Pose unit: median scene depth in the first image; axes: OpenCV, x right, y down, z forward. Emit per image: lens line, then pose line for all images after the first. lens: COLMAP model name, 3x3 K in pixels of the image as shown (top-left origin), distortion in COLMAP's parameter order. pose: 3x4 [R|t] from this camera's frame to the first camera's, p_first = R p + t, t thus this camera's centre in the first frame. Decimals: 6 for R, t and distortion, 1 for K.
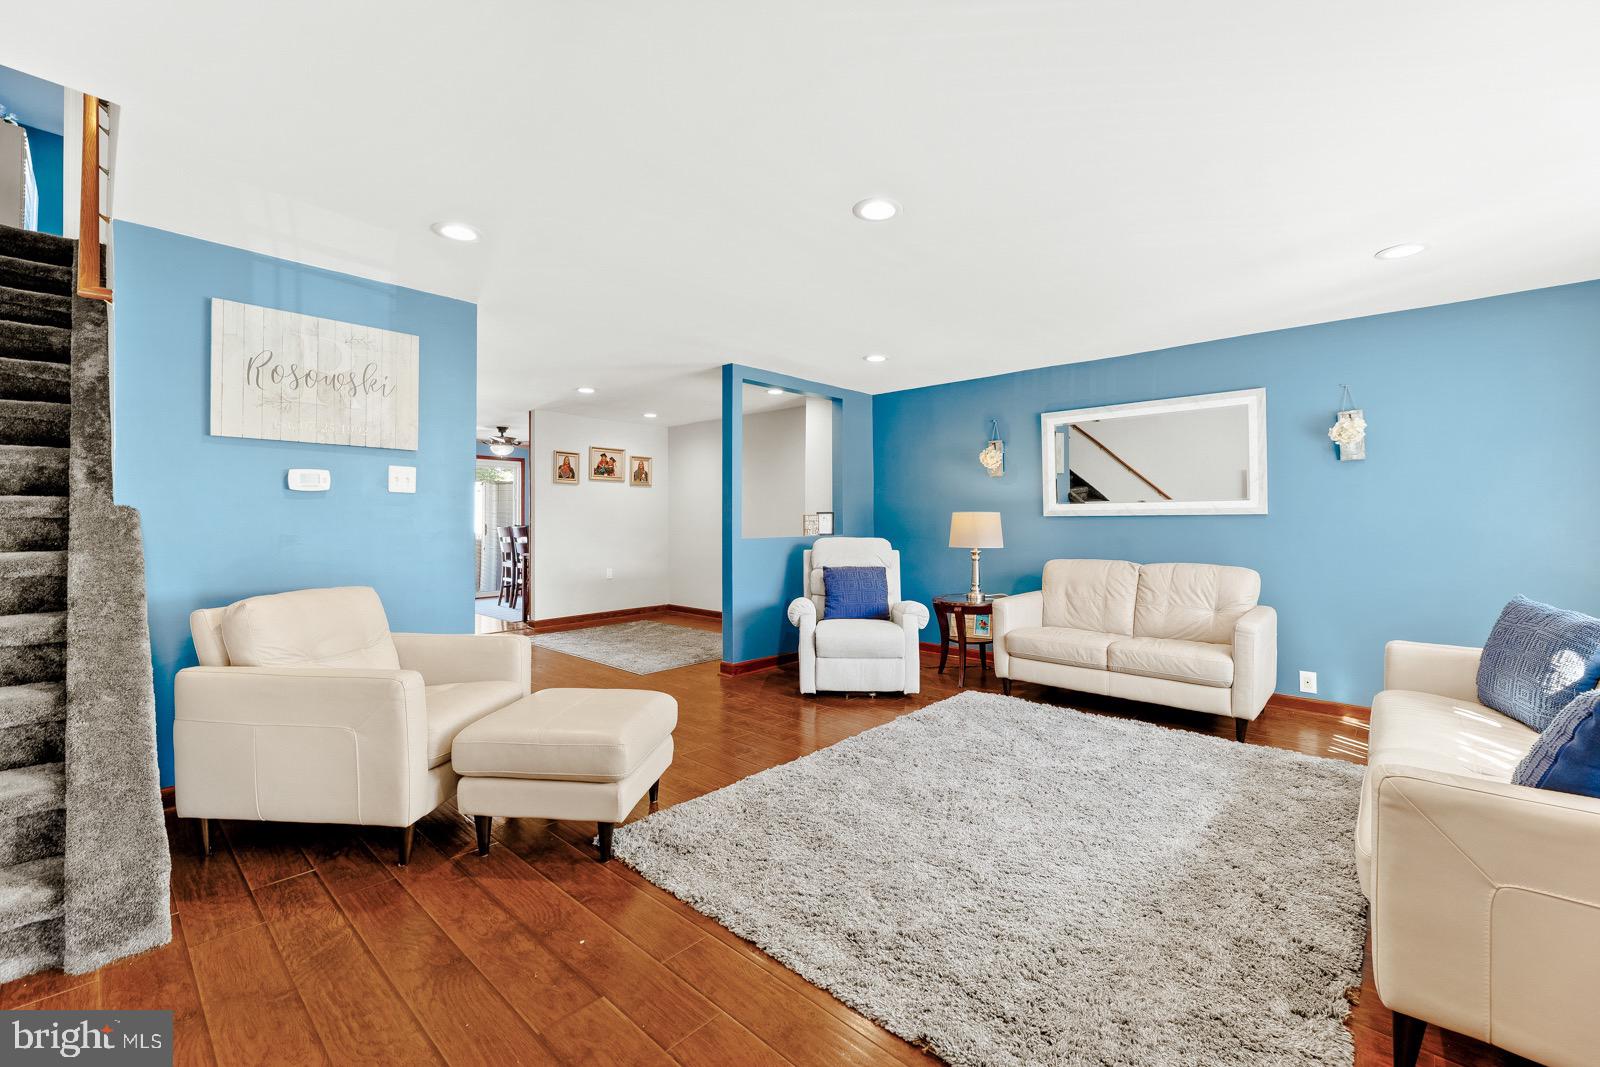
lens RADIAL K [[657.7, 0, 804.0], [0, 657.7, 523.1], [0, 0, 1]] dist [0.006390, -0.001031]
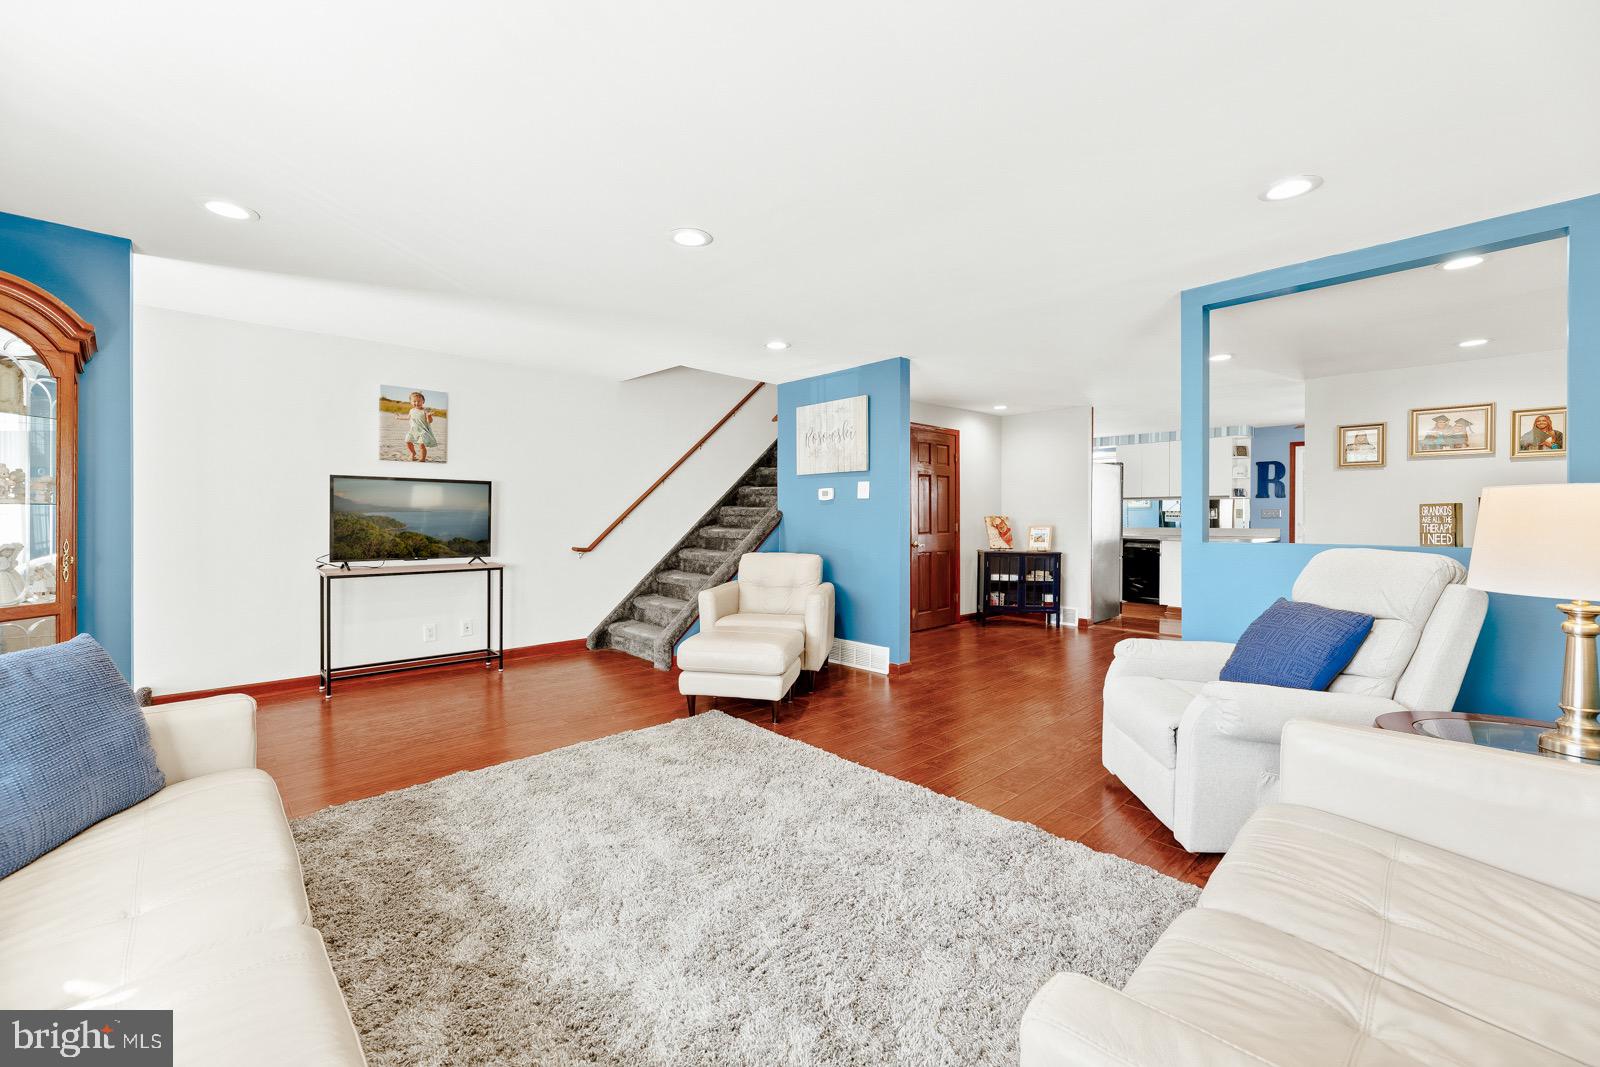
lens RADIAL K [[657.7, 0, 801.8], [0, 657.7, 523.6], [0, 0, 1]] dist [0.006390, -0.001031]
pose [[-0.075073, 0.006806, -0.997155, 0.765598], [-0.005787, 0.999957, 0.007260, 0.001516], [0.997161, 0.006315, -0.075030, 0.797448]]
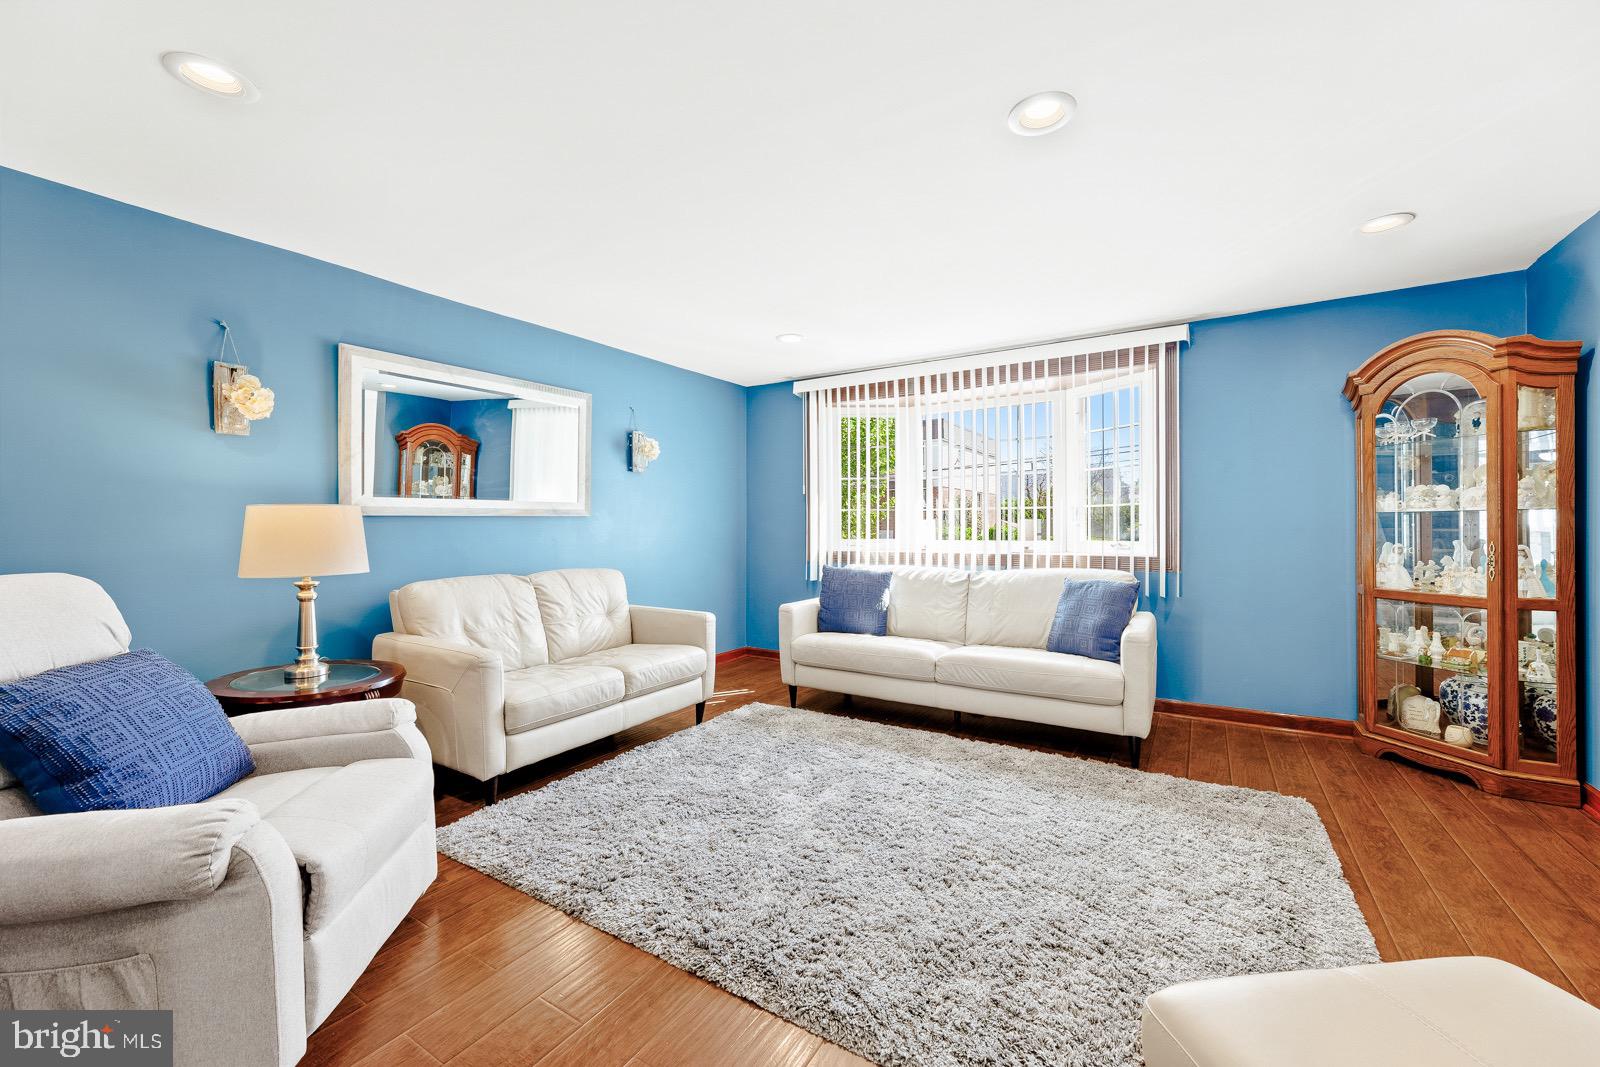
lens RADIAL K [[657.7, 0, 799.6], [0, 657.7, 520.3], [0, 0, 1]] dist [0.006390, -0.001031]
pose [[-0.164910, 0.007240, 0.986282, -0.388066], [0.008683, 0.999945, -0.005889, 0.000493], [-0.986270, 0.007593, -0.164964, 0.877212]]
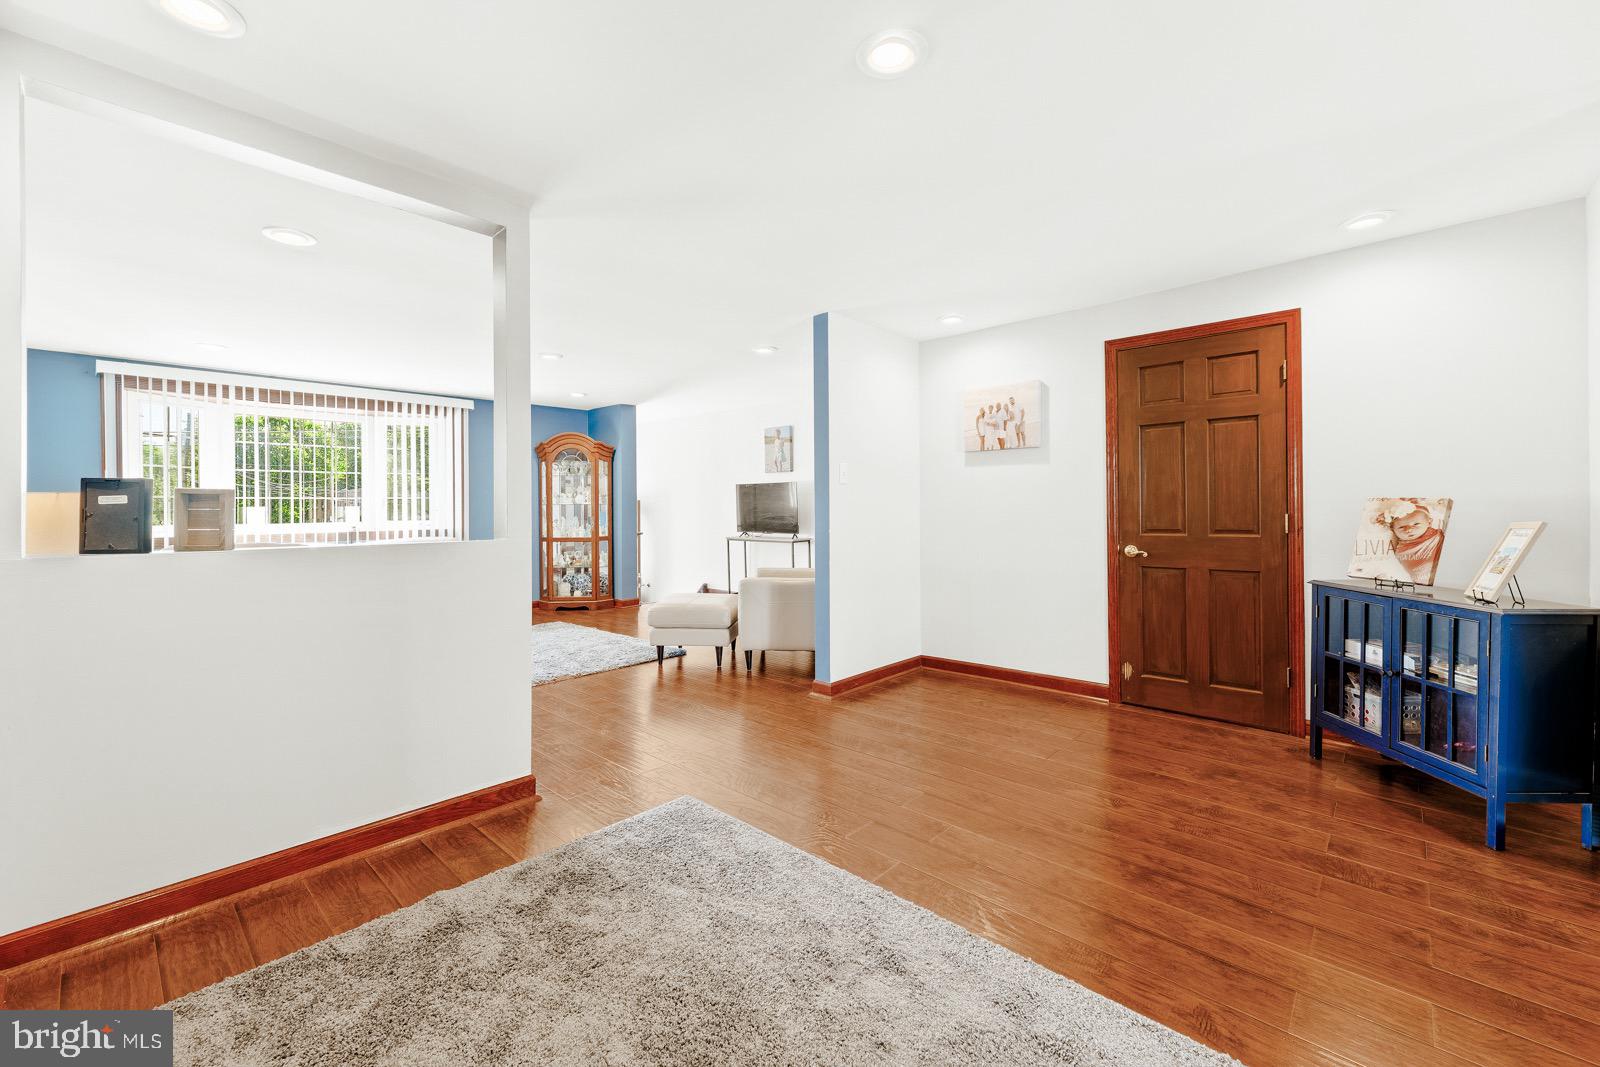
lens RADIAL K [[657.7, 0, 803.0], [0, 657.7, 505.4], [0, 0, 1]] dist [0.006390, -0.001031]
pose [[-0.999896, 0.005995, 0.013129, -0.434523], [0.006031, 0.999978, 0.002654, -0.005991], [-0.013113, 0.002733, -0.999910, 1.889722]]
